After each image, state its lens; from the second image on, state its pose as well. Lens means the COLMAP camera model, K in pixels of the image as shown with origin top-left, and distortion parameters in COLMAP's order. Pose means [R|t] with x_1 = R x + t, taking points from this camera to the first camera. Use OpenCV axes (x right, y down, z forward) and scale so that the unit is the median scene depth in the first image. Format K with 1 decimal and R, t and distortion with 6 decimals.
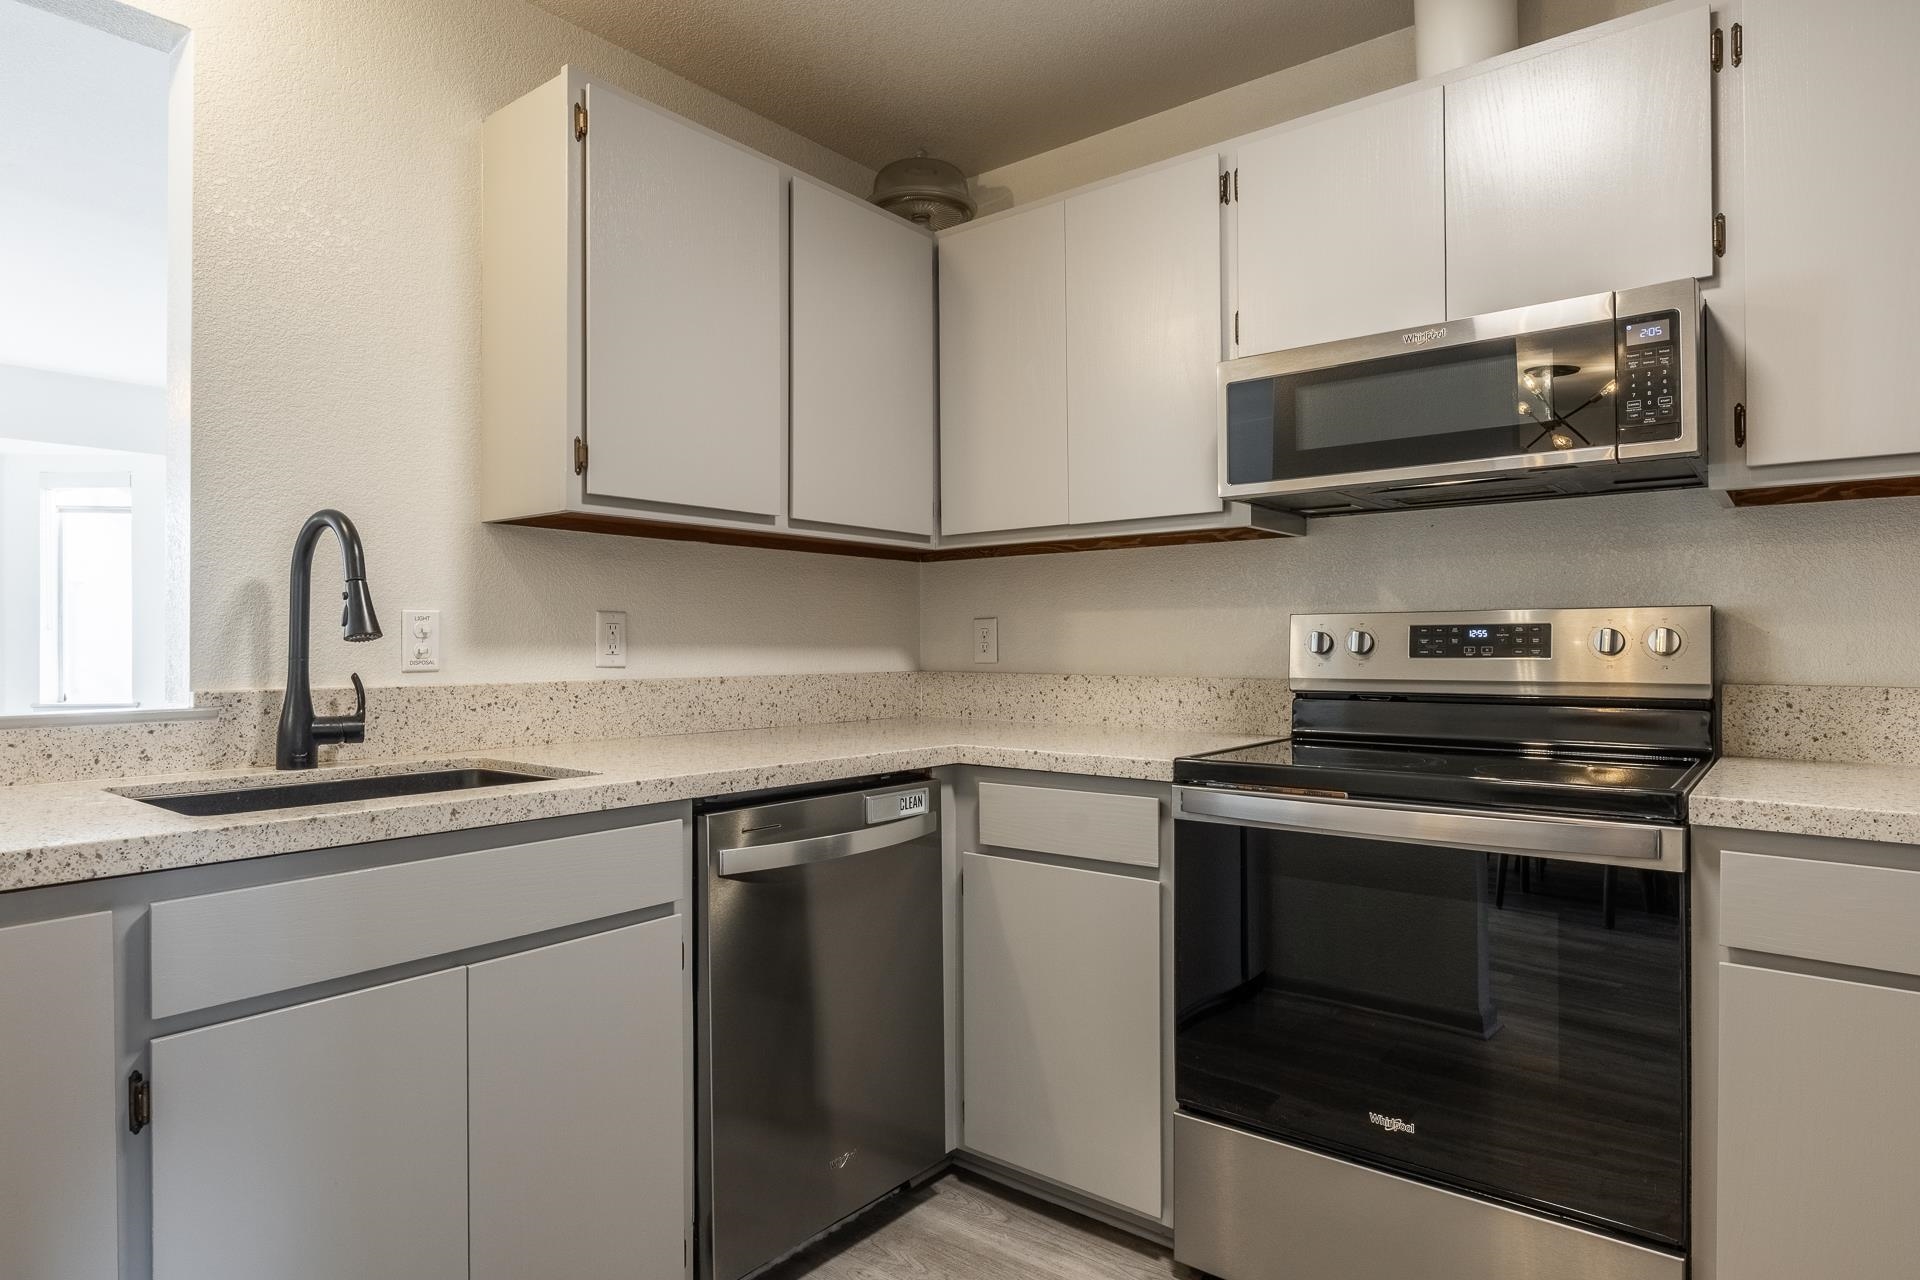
lens RADIAL K [[1105.3, 0, 957.5], [0, 1105.3, 645.9], [0, 0, 1]] dist [-0.005266, -0.001482]
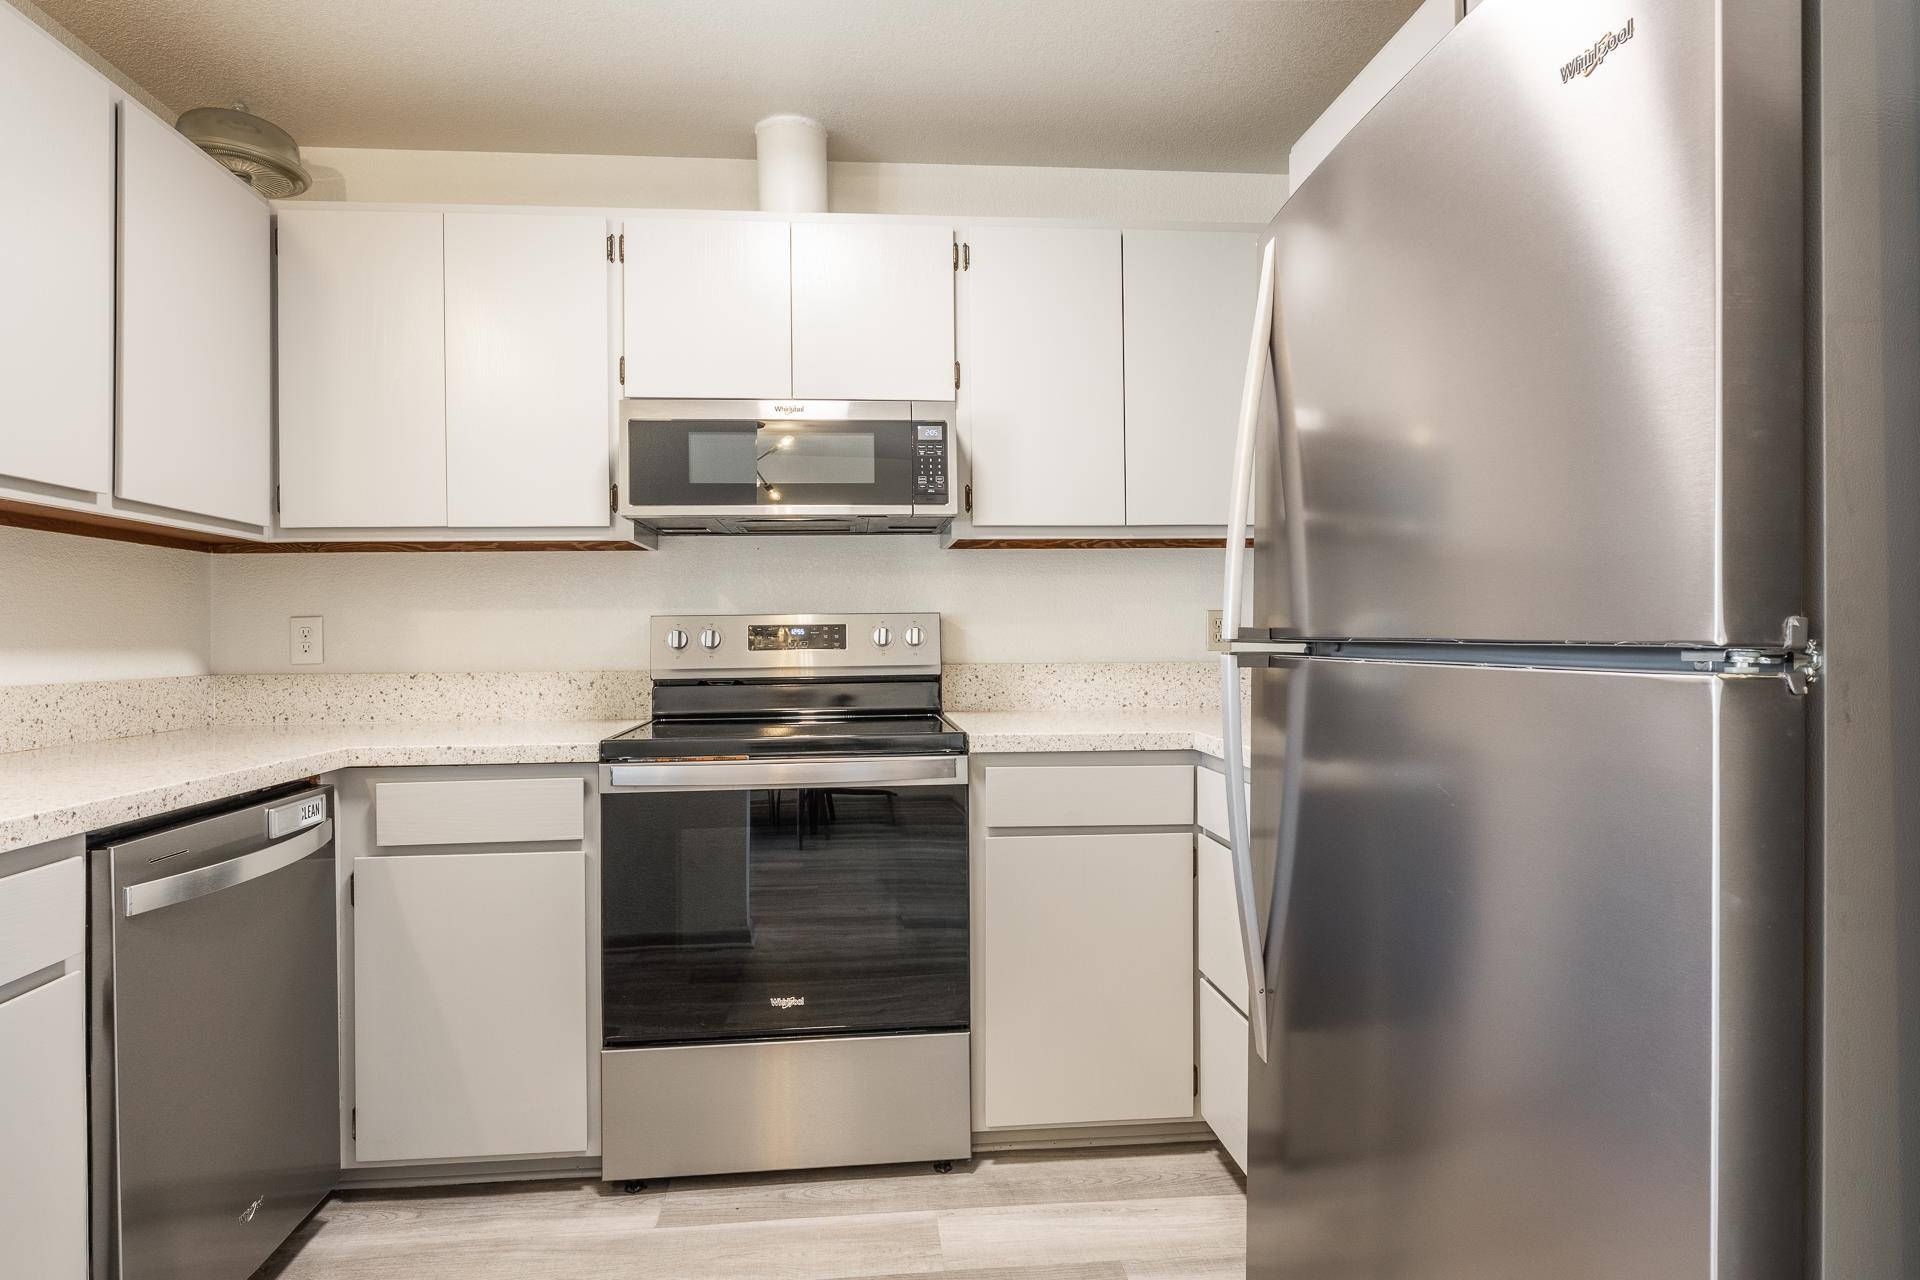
lens RADIAL K [[1017.7, 0, 954.7], [0, 1017.7, 634.6], [0, 0, 1]] dist [-0.003818, -0.004232]
pose [[0.701825, -0.003936, 0.712338, -0.275103], [0.010057, 0.999940, -0.004383, -0.000307], [-0.712278, 0.010240, 0.701823, -0.002706]]
